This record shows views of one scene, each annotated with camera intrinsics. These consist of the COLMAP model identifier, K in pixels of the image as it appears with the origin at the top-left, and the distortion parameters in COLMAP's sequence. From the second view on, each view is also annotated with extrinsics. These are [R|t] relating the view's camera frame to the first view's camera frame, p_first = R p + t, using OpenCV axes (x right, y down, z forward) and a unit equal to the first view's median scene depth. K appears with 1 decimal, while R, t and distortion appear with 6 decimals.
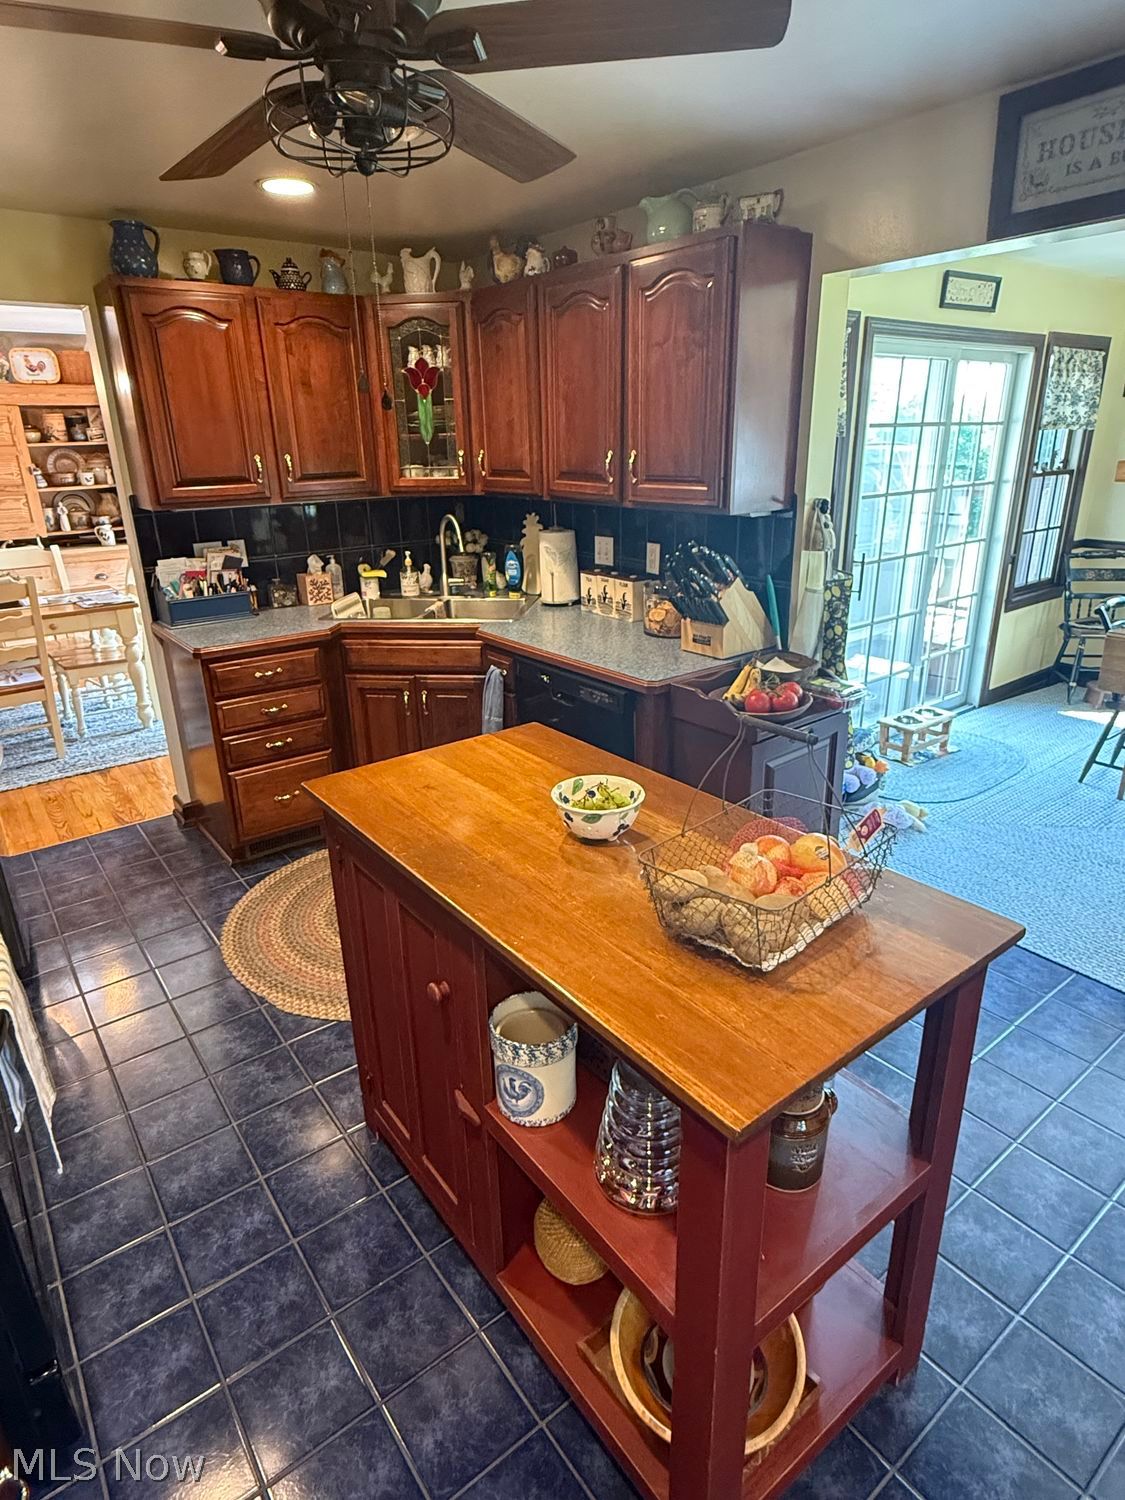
lens RADIAL K [[839.0, 0, 560.5], [0, 839.0, 746.2], [0, 0, 1]] dist [-0.000233, -0.000157]
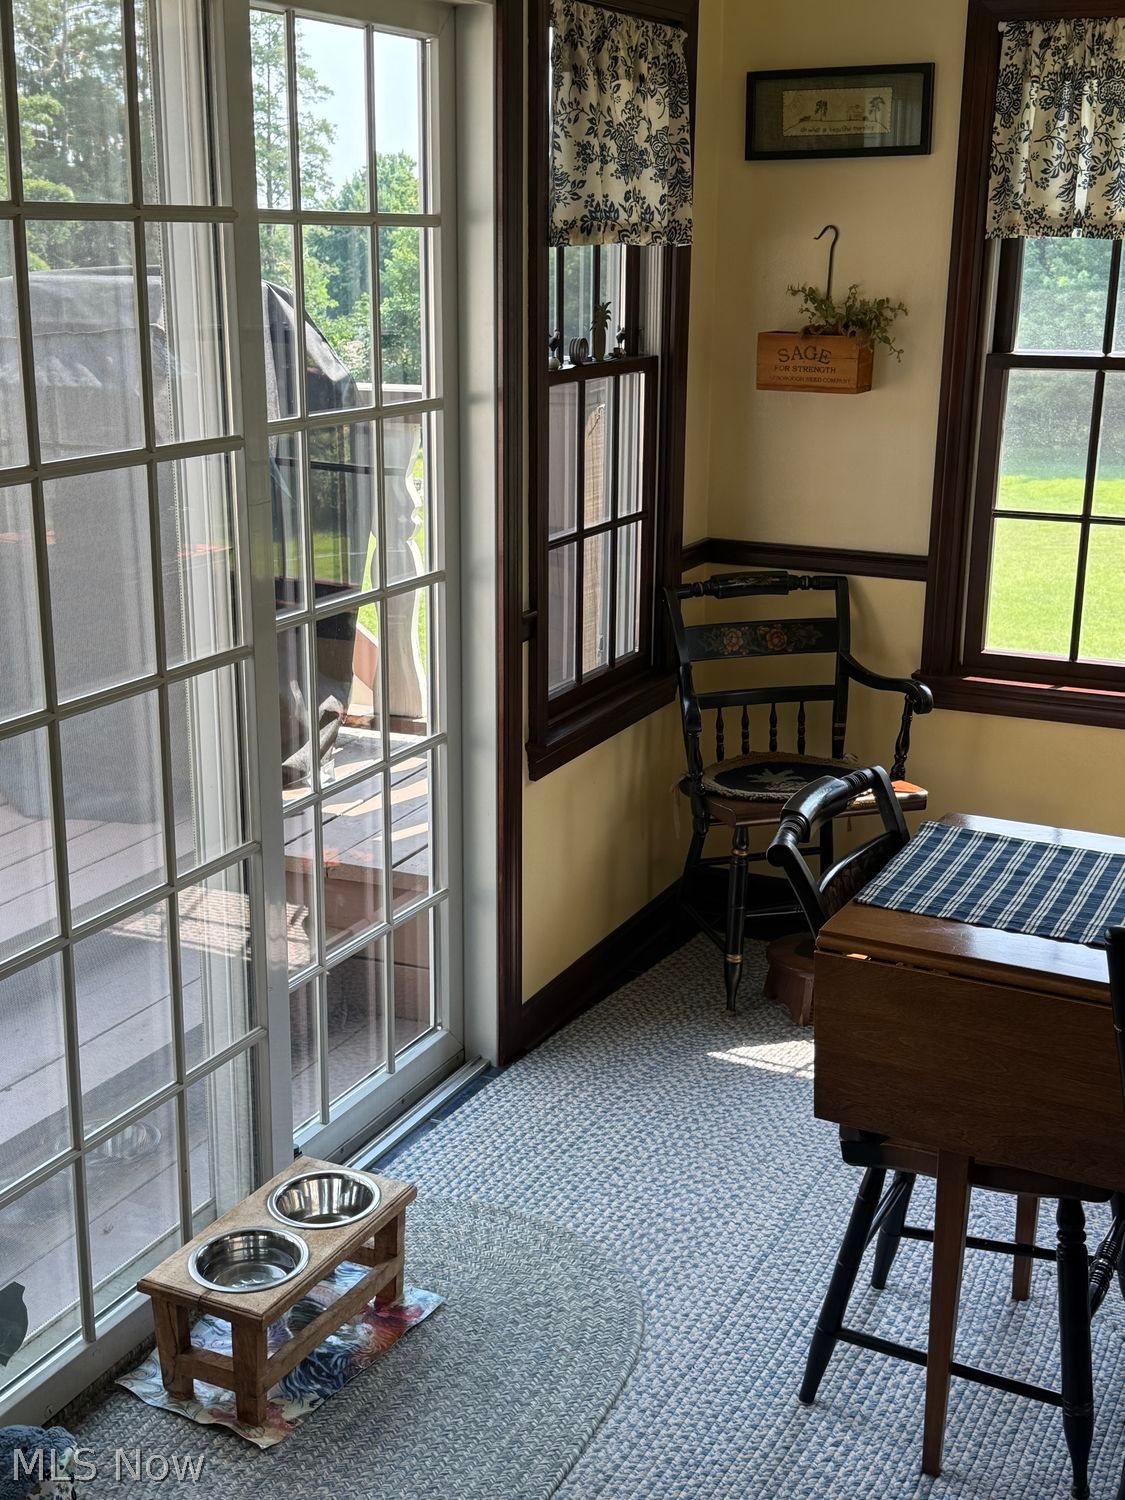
lens RADIAL K [[1837.1, 0, 559.5], [0, 1837.1, 754.5], [0, 0, 1]] dist [0.197008, -0.462960]
pose [[0.893131, -0.095565, 0.439528, 0.413012], [0.131806, 0.989879, -0.052608, -0.244826], [-0.430052, 0.104918, 0.896687, 0.637793]]
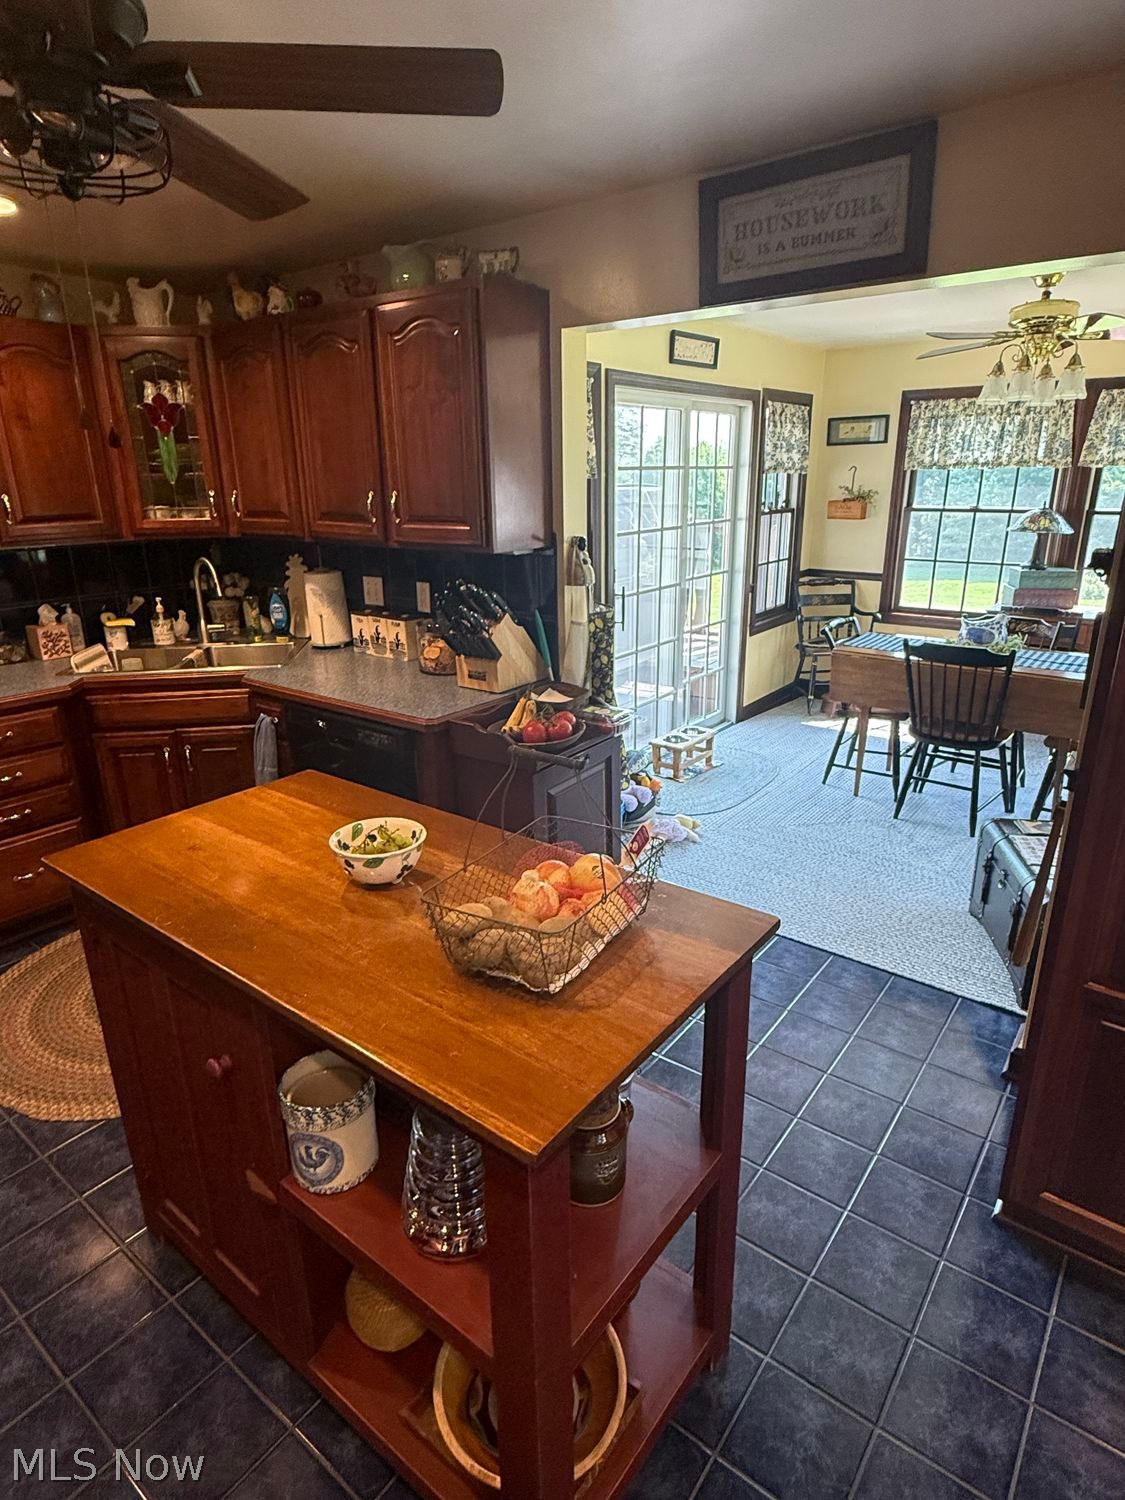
lens RADIAL K [[839.4, 0, 562.5], [0, 839.4, 750.0], [0, 0, 1]] dist [0.000175, -0.000035]
pose [[0.965657, -0.074199, 0.249002, 0.008837], [0.083862, 0.996072, -0.028409, 0.000672], [-0.245916, 0.048315, 0.968086, -0.005079]]
